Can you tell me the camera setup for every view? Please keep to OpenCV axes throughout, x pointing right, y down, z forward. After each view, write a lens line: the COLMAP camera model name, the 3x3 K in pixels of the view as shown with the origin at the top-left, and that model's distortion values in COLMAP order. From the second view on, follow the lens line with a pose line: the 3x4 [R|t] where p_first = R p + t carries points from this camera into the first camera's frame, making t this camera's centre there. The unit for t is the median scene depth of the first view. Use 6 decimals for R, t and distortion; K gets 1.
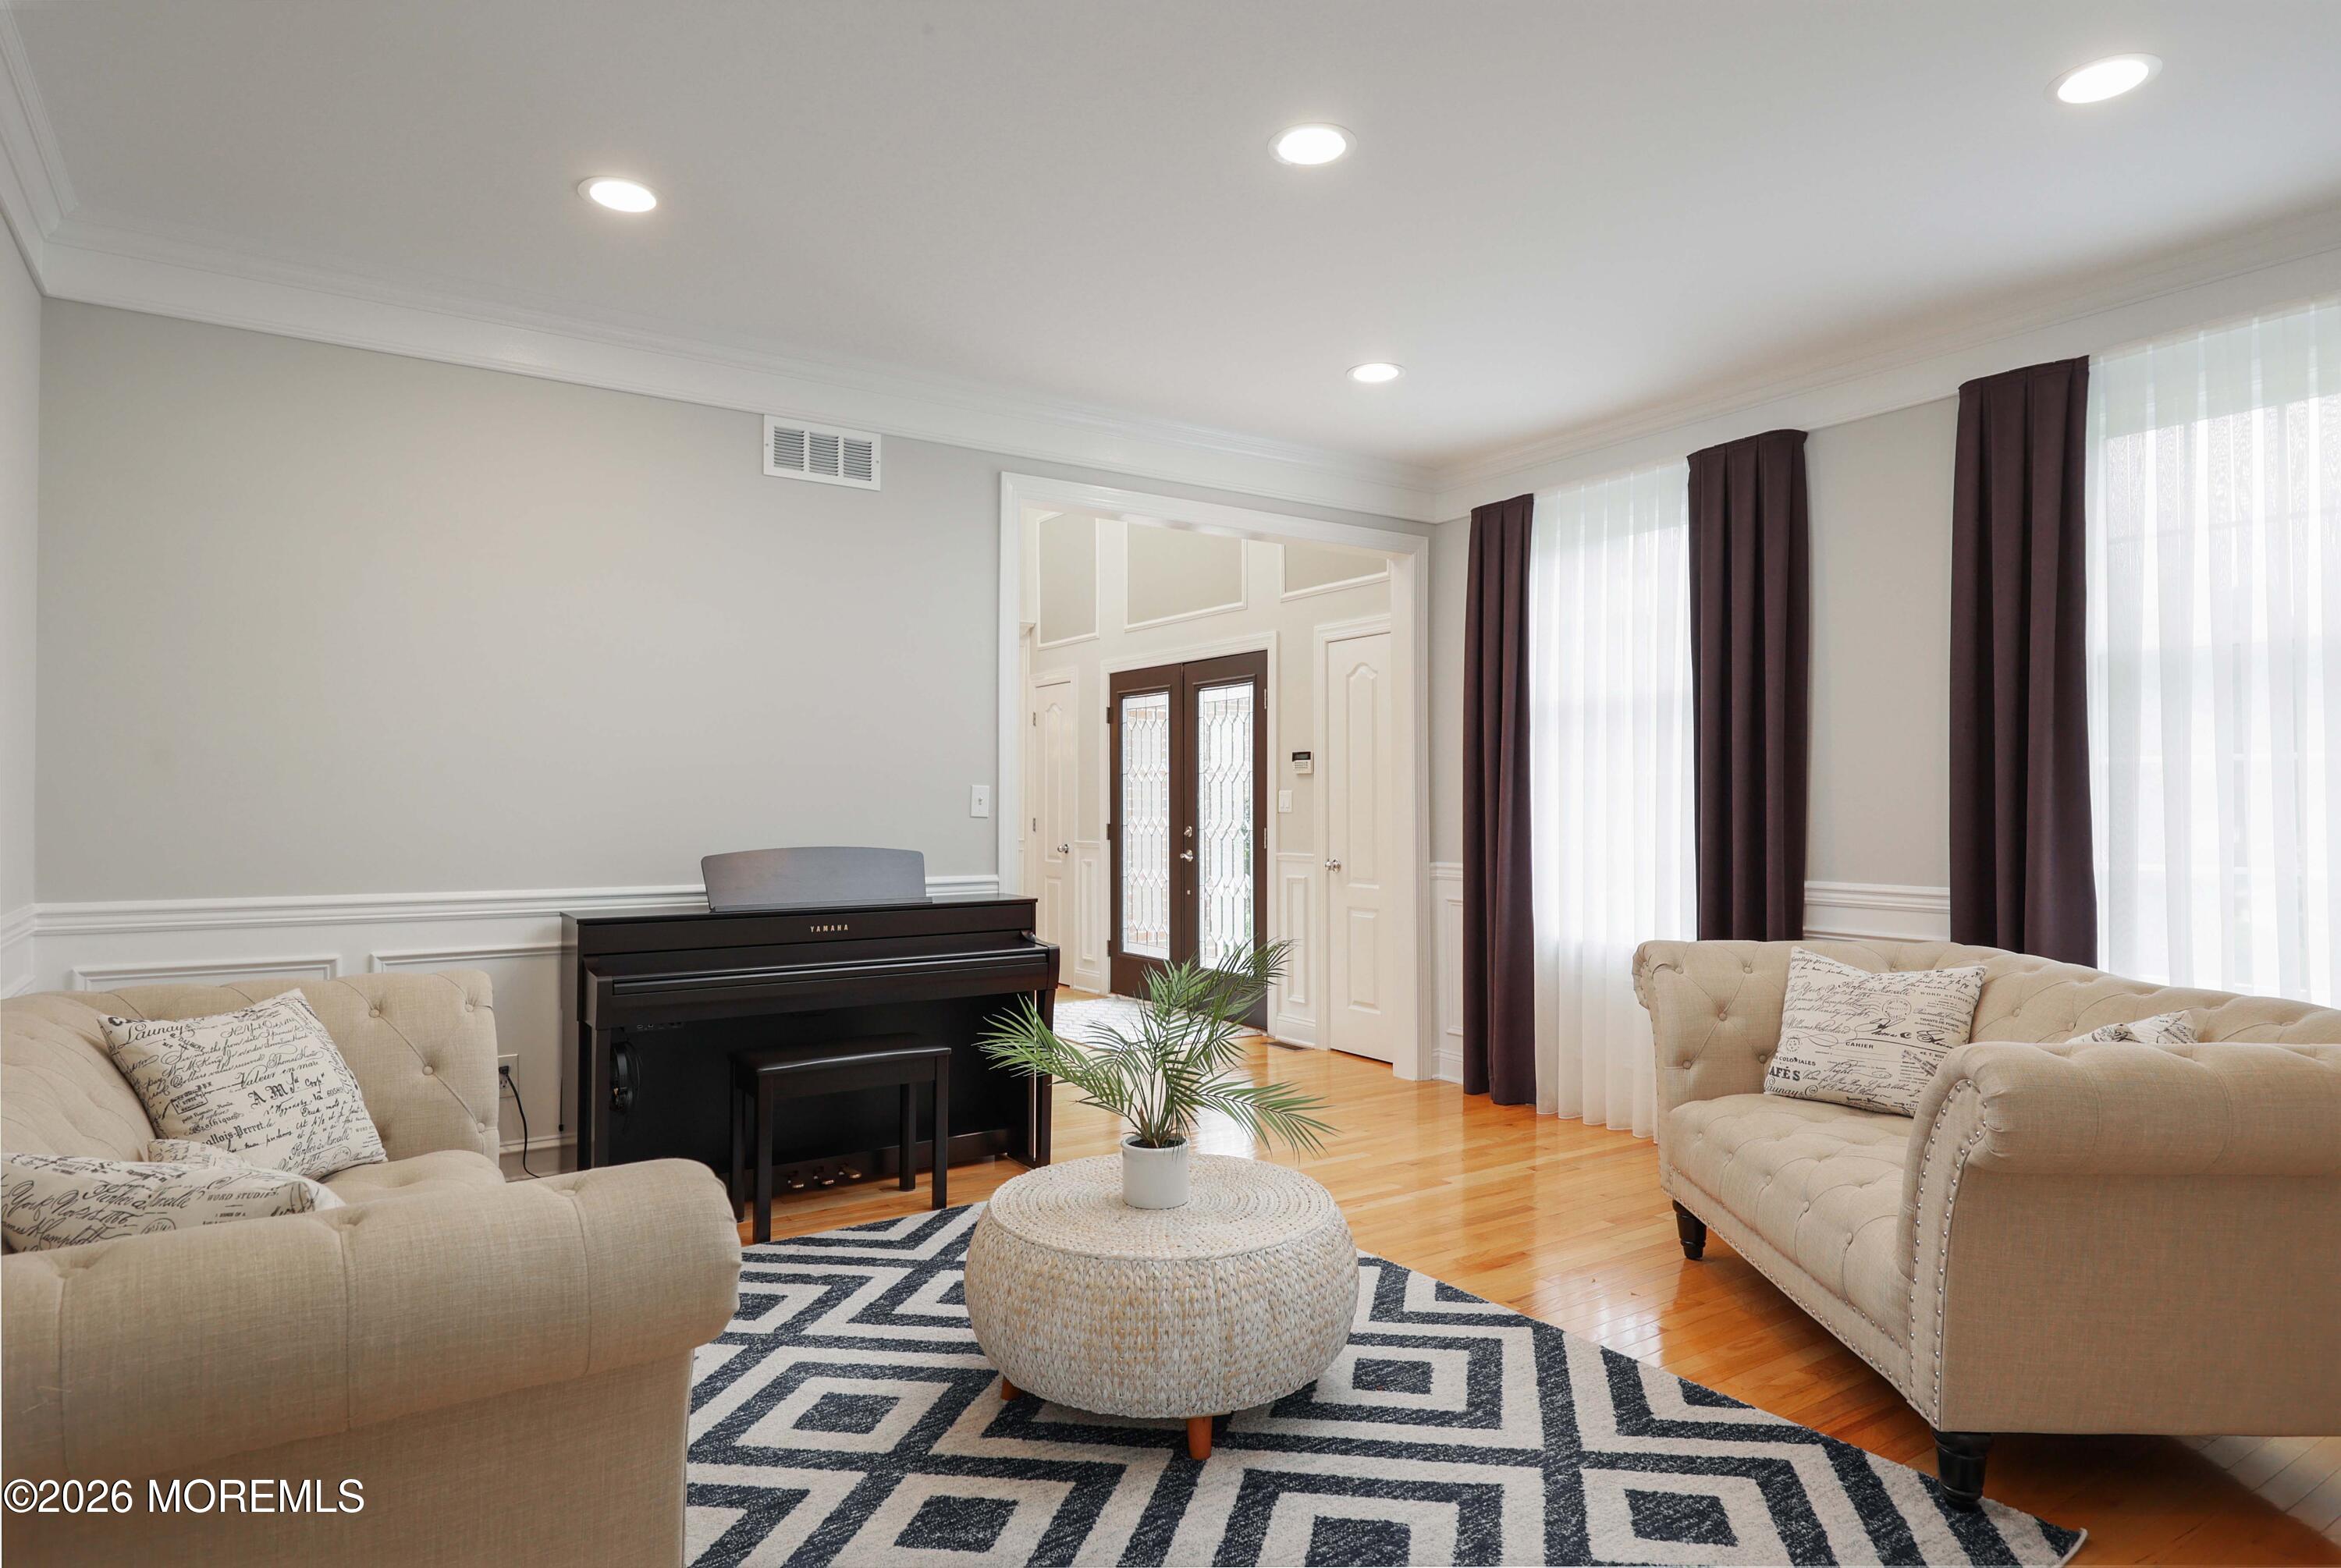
lens RADIAL K [[1324.9, 0, 1168.9], [0, 1324.9, 793.2], [0, 0, 1]] dist [-0.011762, -0.000812]
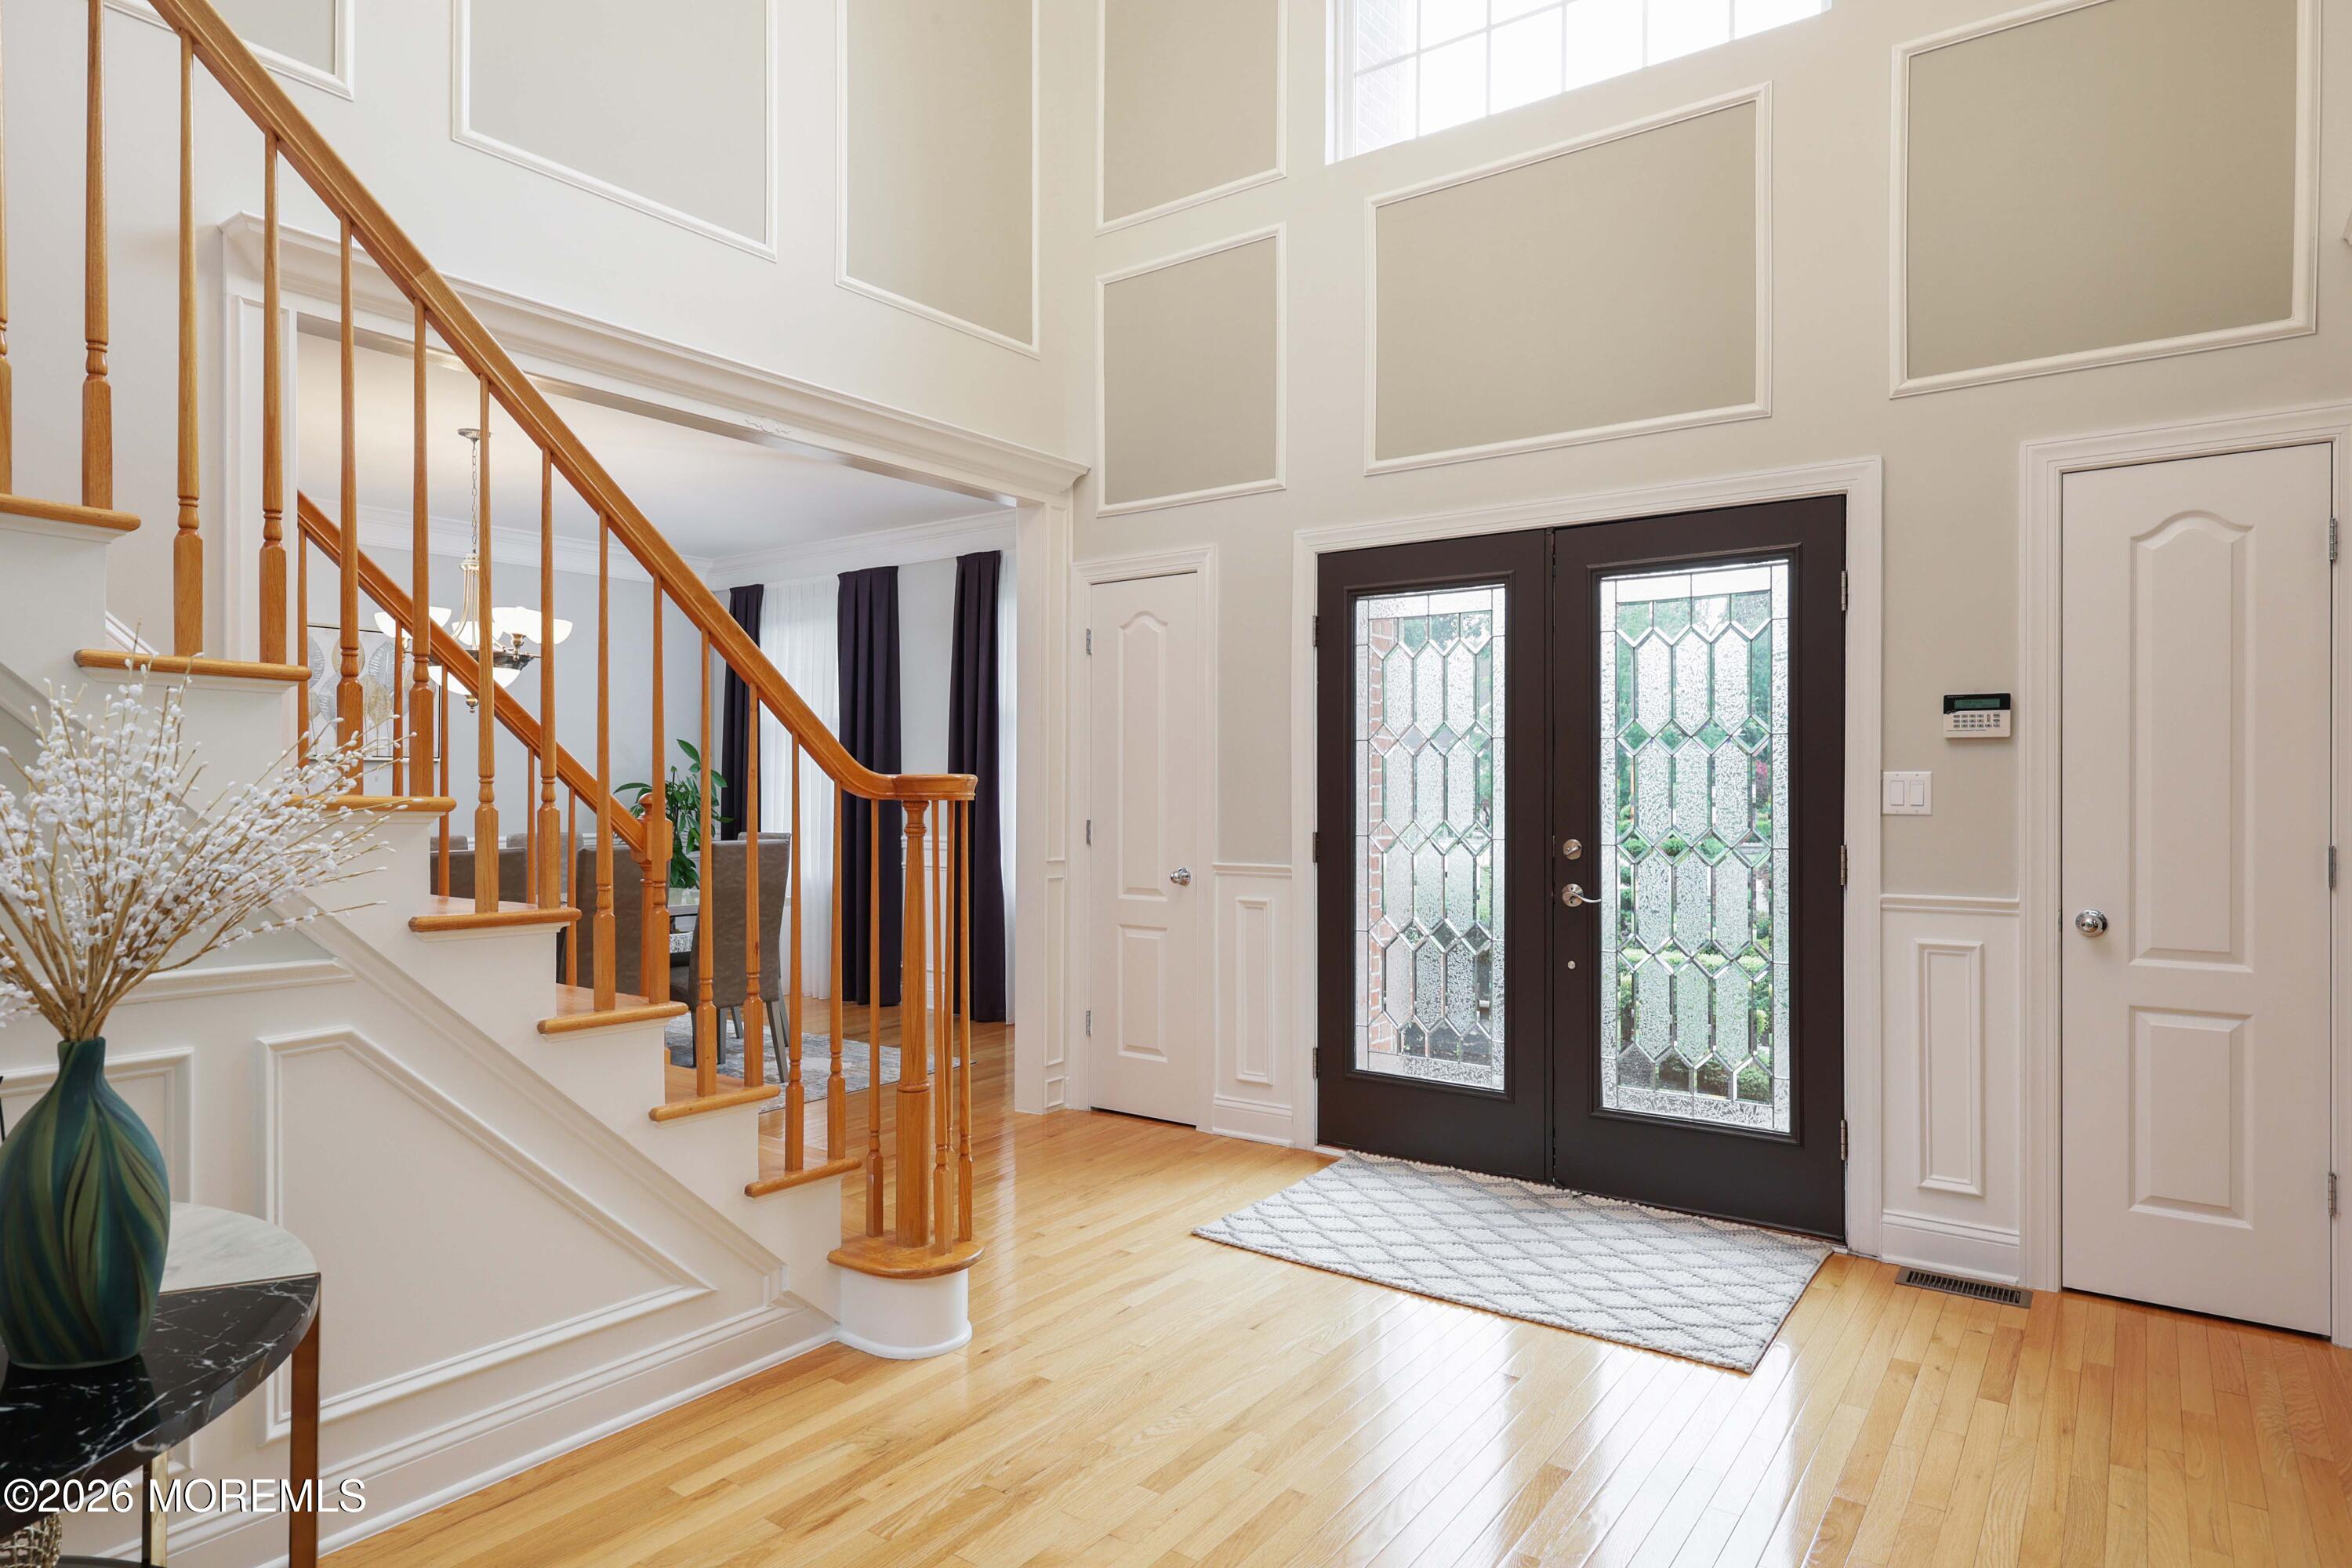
lens RADIAL K [[1331.3, 0, 1164.5], [0, 1331.3, 784.6], [0, 0, 1]] dist [-0.011762, -0.000812]
pose [[0.936378, -0.000331, 0.350993, -0.318624], [-0.002078, 0.999977, 0.006487, 0.000181], [-0.350987, -0.006804, 0.936356, 0.561315]]
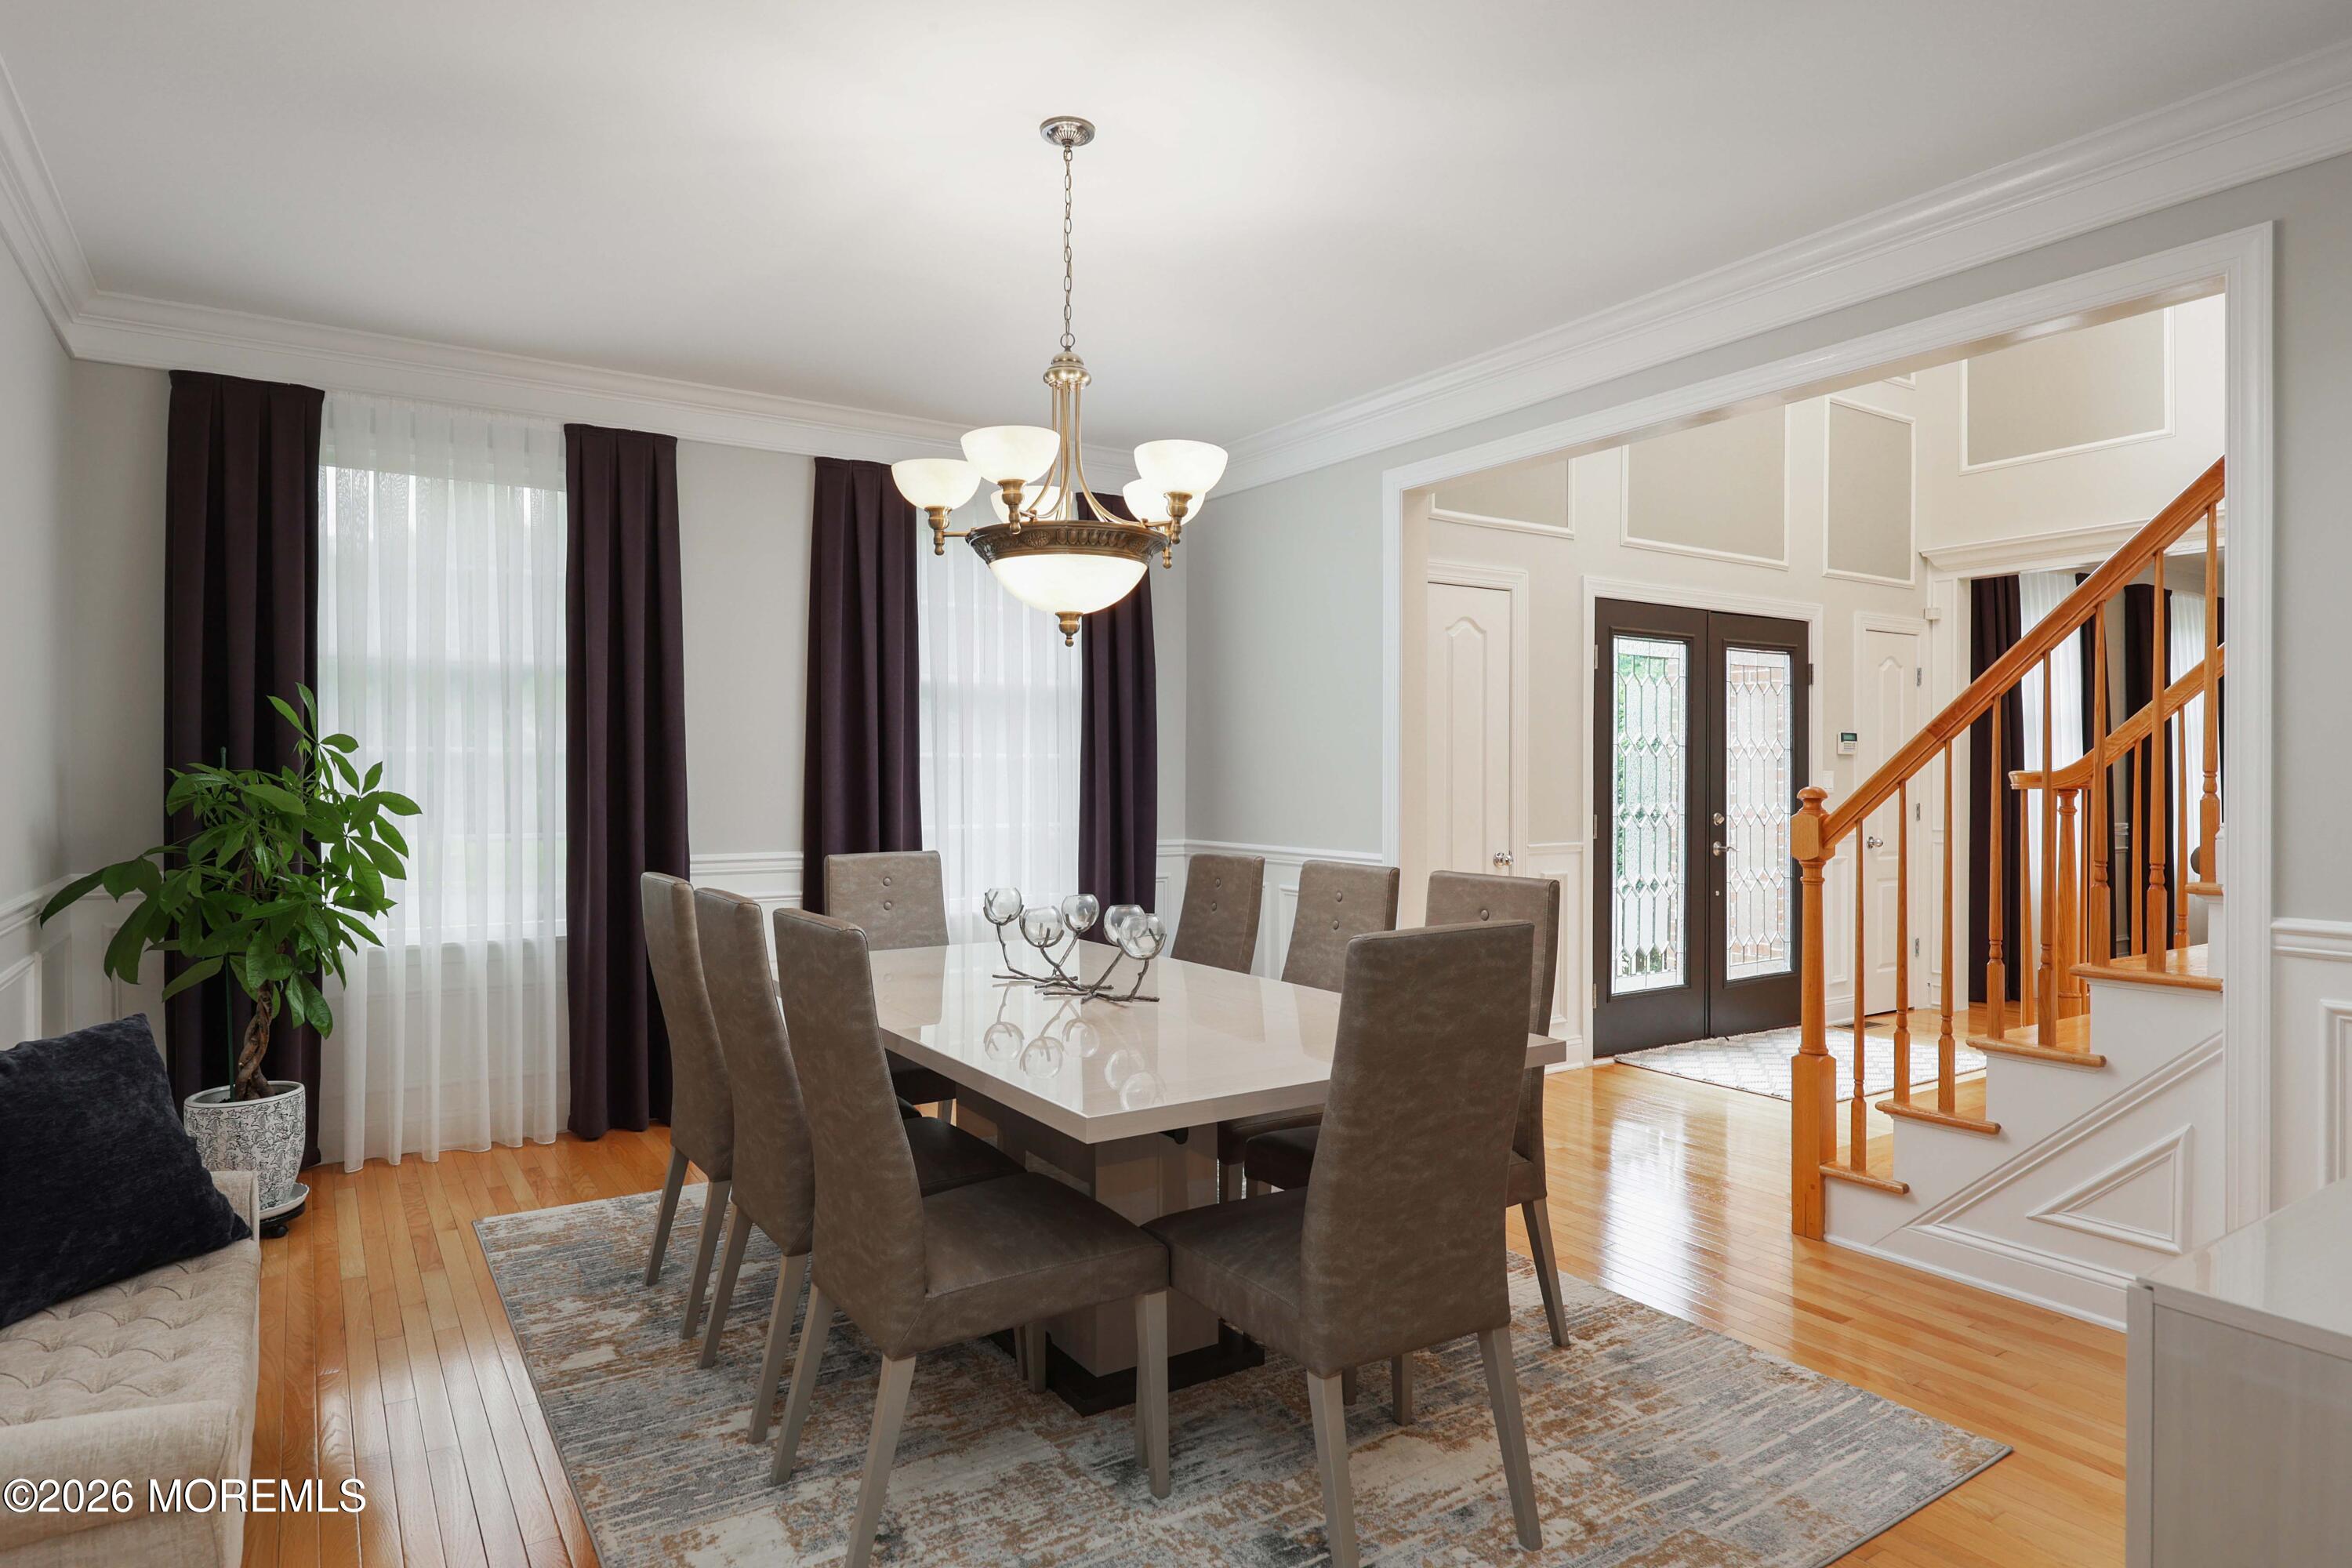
lens RADIAL K [[1331.3, 0, 1179.5], [0, 1331.3, 781.3], [0, 0, 1]] dist [-0.011762, -0.000812]
pose [[-0.000006, -0.005981, 0.999982, -0.803820], [-0.008723, 0.999944, 0.005981, 0.003715], [-0.999962, -0.008723, -0.000058, 1.325813]]
